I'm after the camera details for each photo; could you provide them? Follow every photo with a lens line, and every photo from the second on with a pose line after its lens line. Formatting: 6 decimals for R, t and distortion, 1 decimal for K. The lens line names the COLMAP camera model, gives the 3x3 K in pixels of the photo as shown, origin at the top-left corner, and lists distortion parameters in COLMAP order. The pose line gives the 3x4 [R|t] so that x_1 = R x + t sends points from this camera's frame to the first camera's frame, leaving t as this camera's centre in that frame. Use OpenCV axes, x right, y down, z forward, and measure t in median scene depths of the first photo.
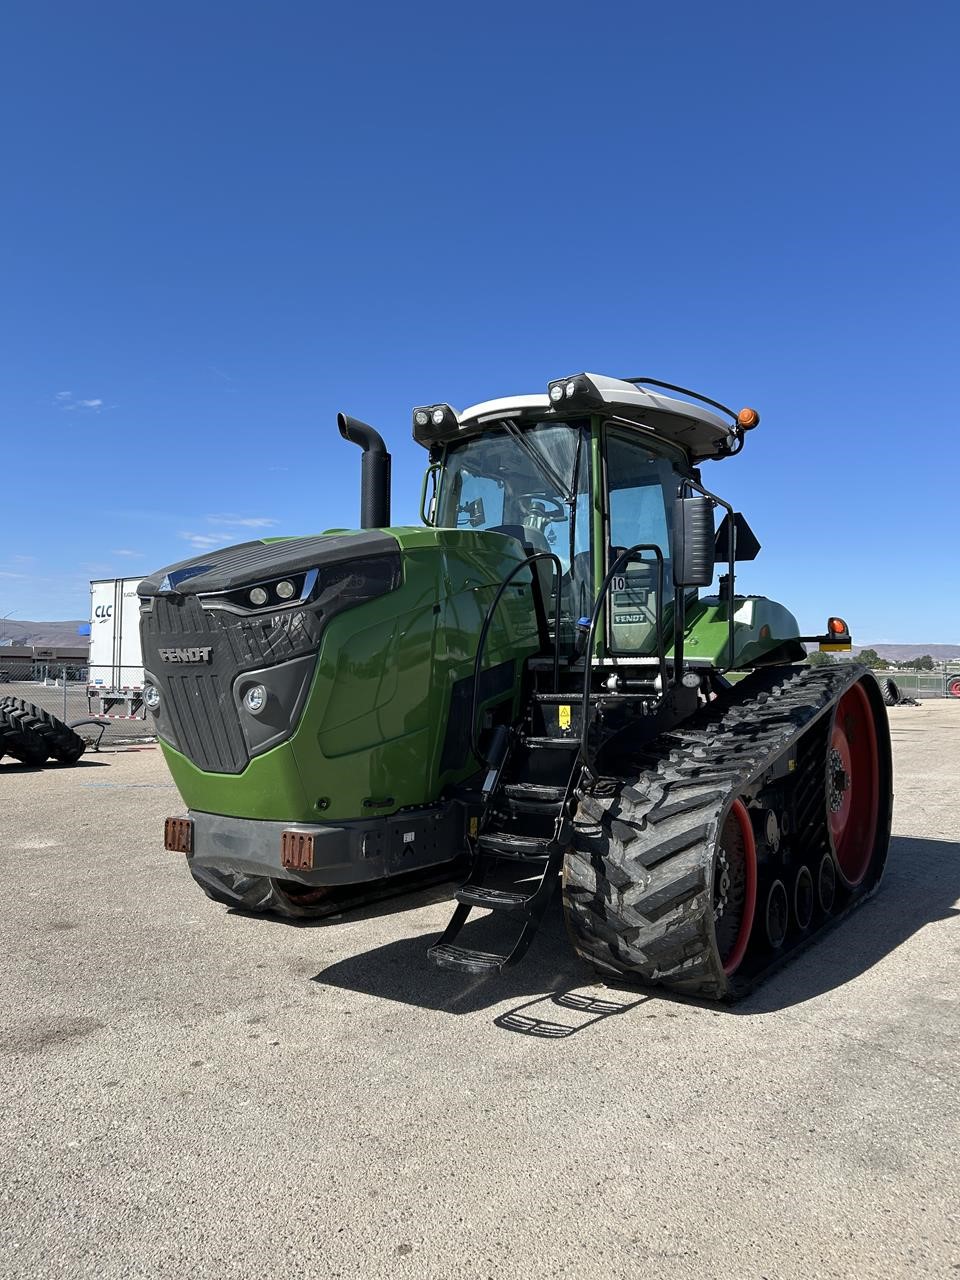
lens RADIAL K [[972.1, 0, 480.0], [0, 972.1, 640.0], [0, 0, 1]] dist [0.066860, -0.073873]
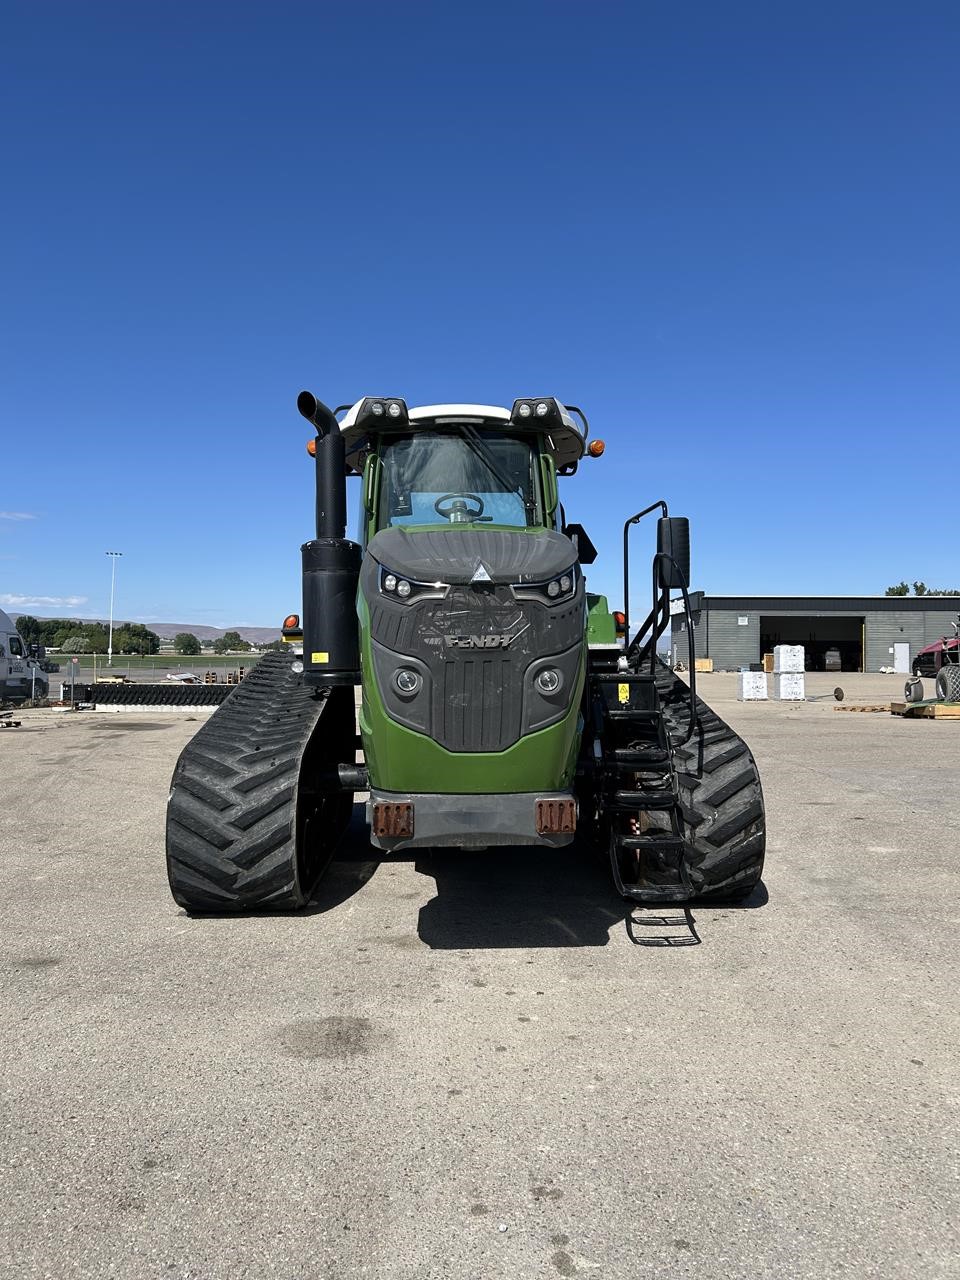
lens RADIAL K [[987.9, 0, 480.0], [0, 987.9, 640.0], [0, 0, 1]] dist [0.097382, -0.112065]
pose [[0.788966, 0.006545, 0.614402, -0.881421], [-0.018261, 0.999751, 0.012799, 0.000589], [-0.614165, -0.021317, 0.788889, 0.150407]]
